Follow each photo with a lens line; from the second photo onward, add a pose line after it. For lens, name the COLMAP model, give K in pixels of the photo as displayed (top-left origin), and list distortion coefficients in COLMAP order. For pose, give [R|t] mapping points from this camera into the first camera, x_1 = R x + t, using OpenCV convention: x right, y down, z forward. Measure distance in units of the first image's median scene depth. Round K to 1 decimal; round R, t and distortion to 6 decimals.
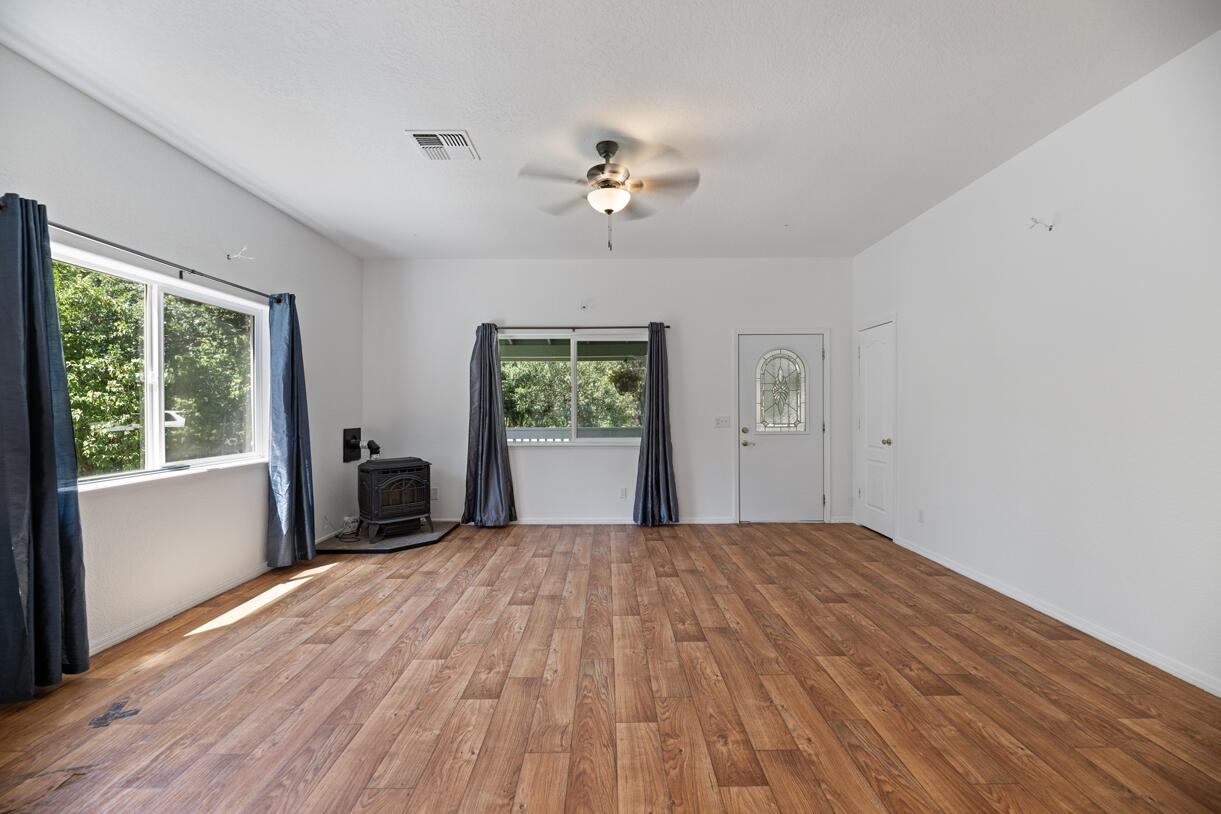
lens RADIAL K [[494.3, 0, 607.3], [0, 494.3, 409.4], [0, 0, 1]] dist [-0.001016, -0.003292]
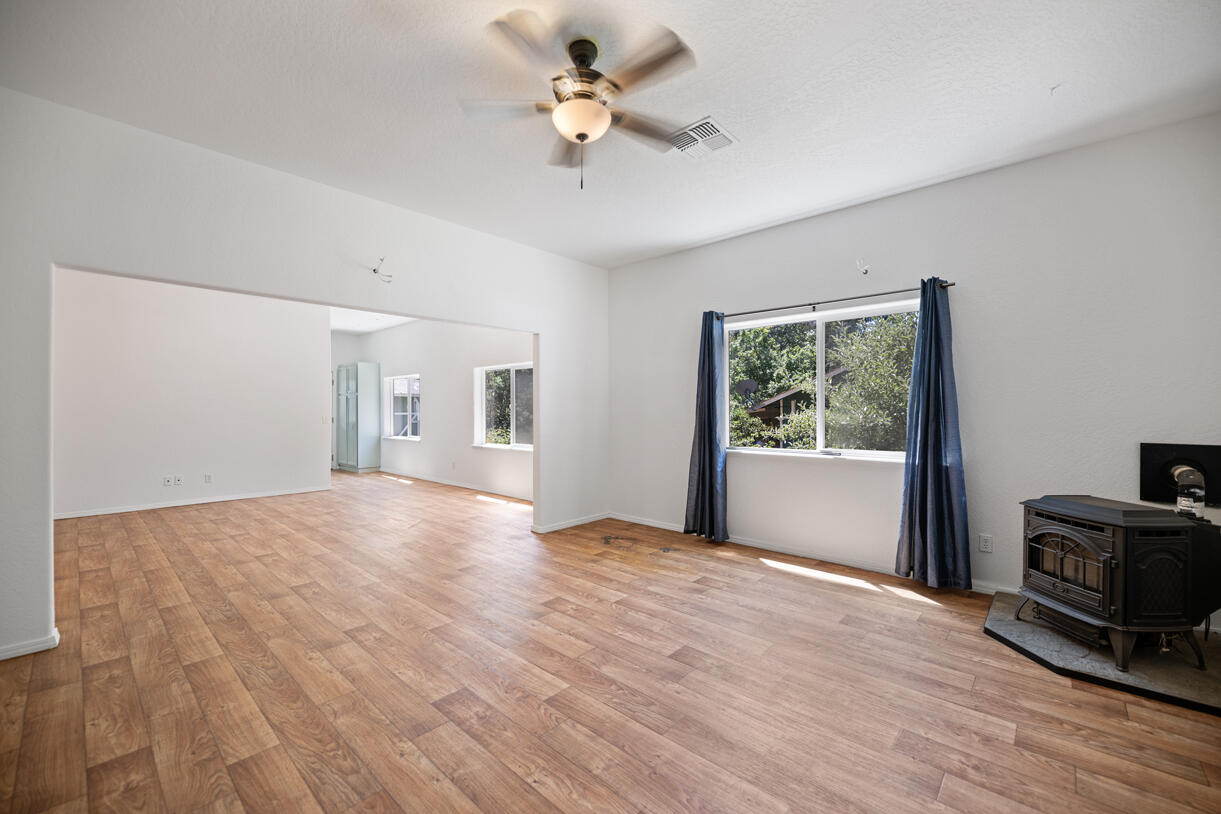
lens RADIAL K [[494.3, 0, 607.3], [0, 494.3, 409.4], [0, 0, 1]] dist [-0.001016, -0.003292]
pose [[-0.678665, 0.004339, -0.734435, 0.559909], [-0.001048, 0.999976, 0.006877, -0.005444], [0.734447, 0.005437, -0.678644, 1.658994]]
